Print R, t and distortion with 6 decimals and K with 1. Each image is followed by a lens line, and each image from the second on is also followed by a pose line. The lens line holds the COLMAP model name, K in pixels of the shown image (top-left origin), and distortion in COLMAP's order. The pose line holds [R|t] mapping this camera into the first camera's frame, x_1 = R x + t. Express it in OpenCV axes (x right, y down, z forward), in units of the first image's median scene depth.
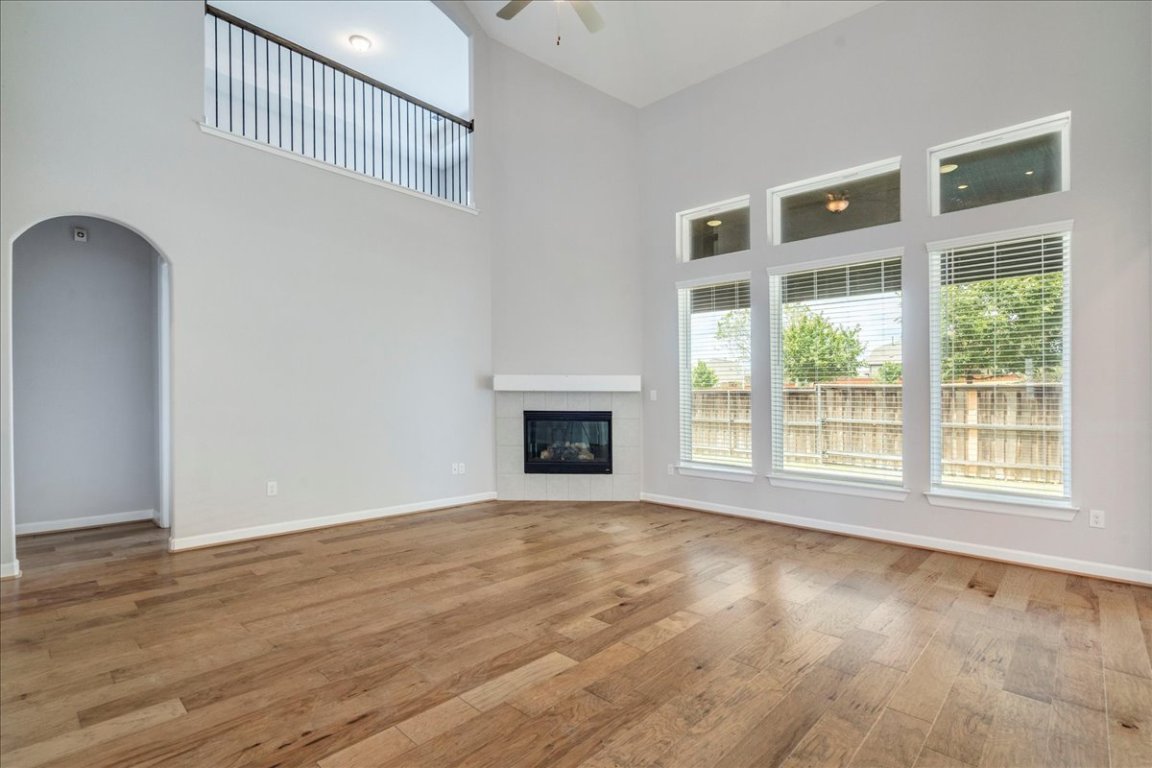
lens RADIAL K [[551.2, 0, 586.6], [0, 551.2, 405.7], [0, 0, 1]] dist [-0.010330, 0.000151]
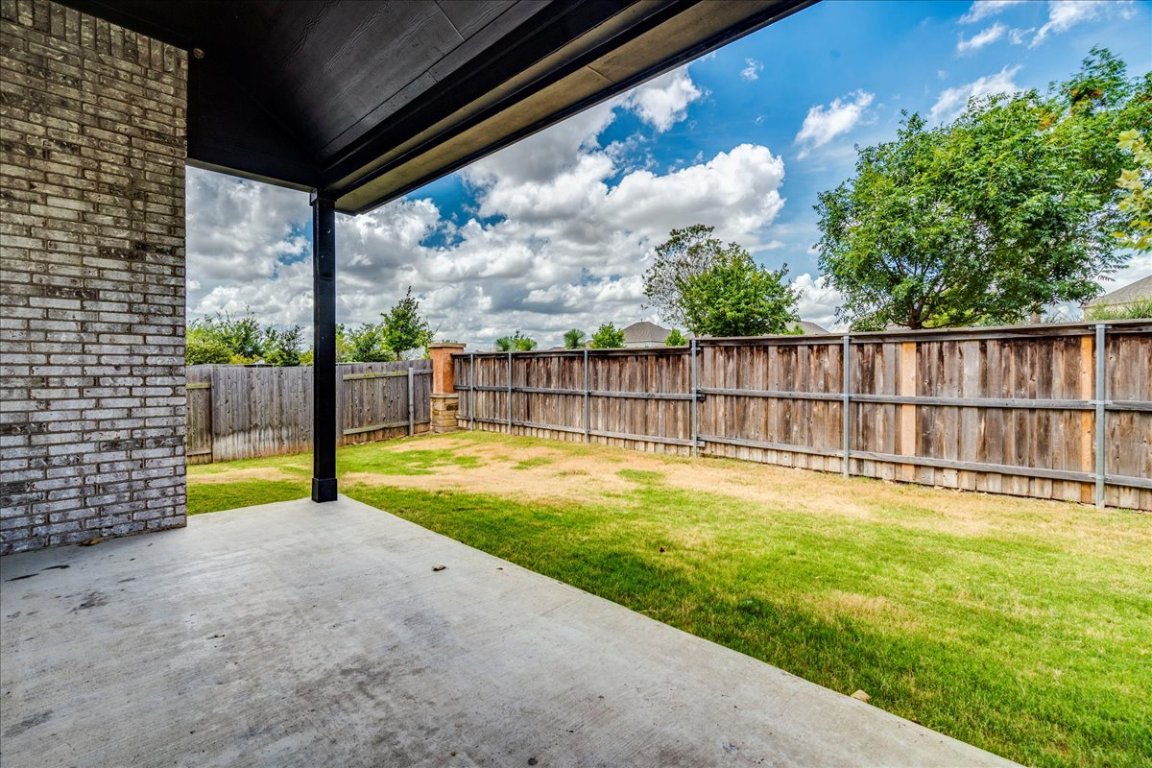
lens RADIAL K [[526.9, 0, 577.3], [0, 526.9, 380.4], [0, 0, 1]] dist [-0.001196, 0.000280]
pose [[0.999741, -0.008557, -0.021067, 0.637882], [0.008809, 0.999891, 0.011881, 0.009426], [0.020963, -0.012064, 0.999707, 0.738790]]
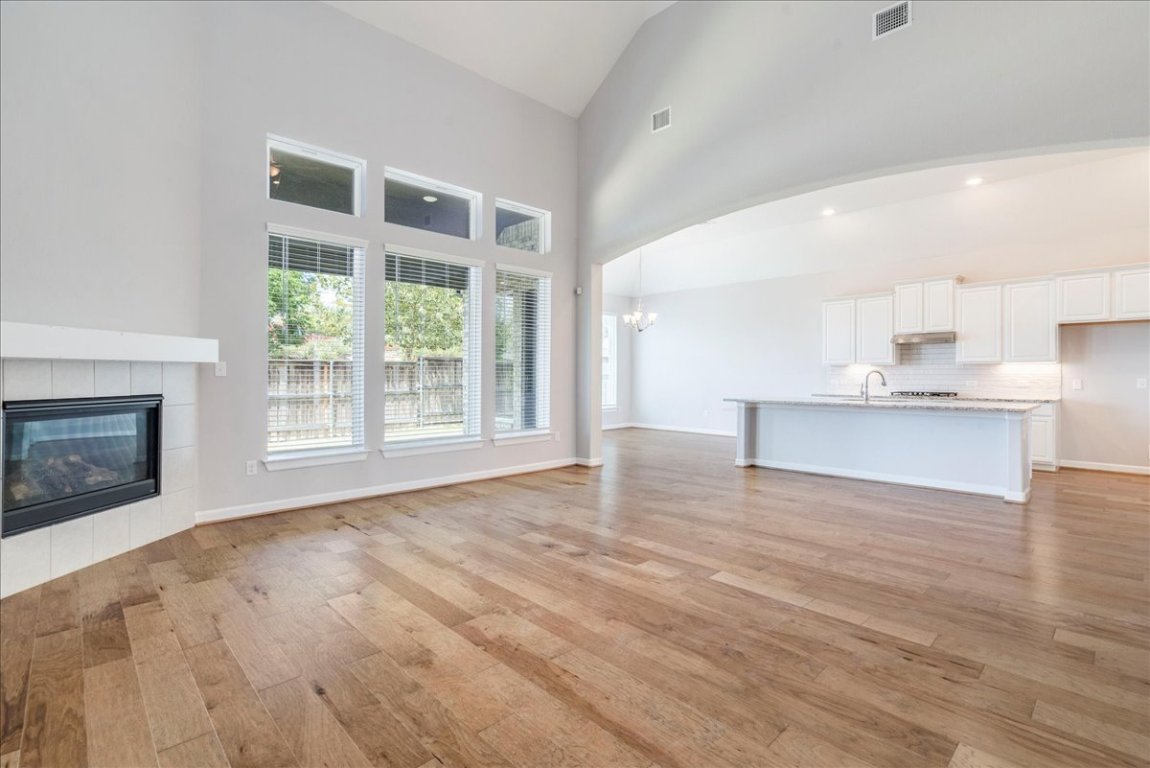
lens RADIAL K [[526.0, 0, 572.6], [0, 526.0, 371.7], [0, 0, 1]] dist [-0.001196, 0.000280]
pose [[0.067367, -0.003033, 0.997724, -0.552497], [0.012890, 0.999915, 0.002169, -0.011162], [-0.997645, 0.012714, 0.067401, 0.534837]]
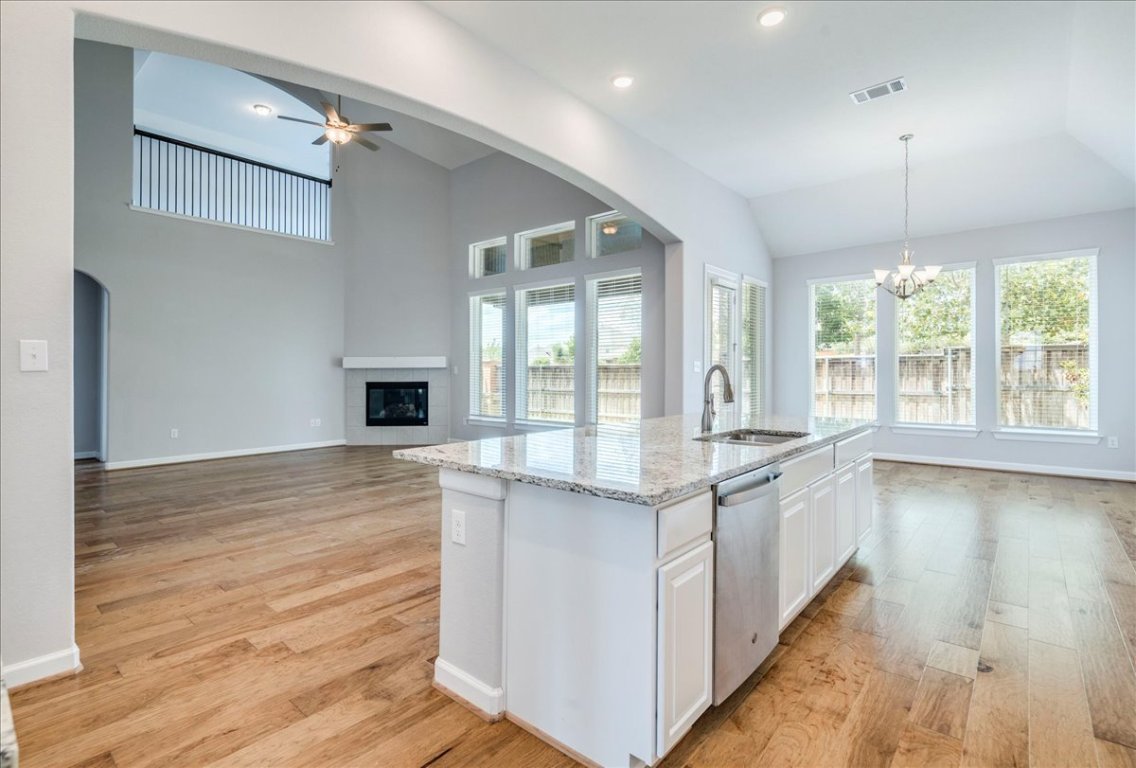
lens RADIAL K [[542.0, 0, 565.6], [0, 542.0, 361.3], [0, 0, 1]] dist [-0.012295, -0.000527]
pose [[0.999058, -0.012622, 0.041521, 0.370848], [0.014086, 0.999283, -0.035153, 0.012825], [-0.041048, 0.035704, 0.998519, -0.451318]]
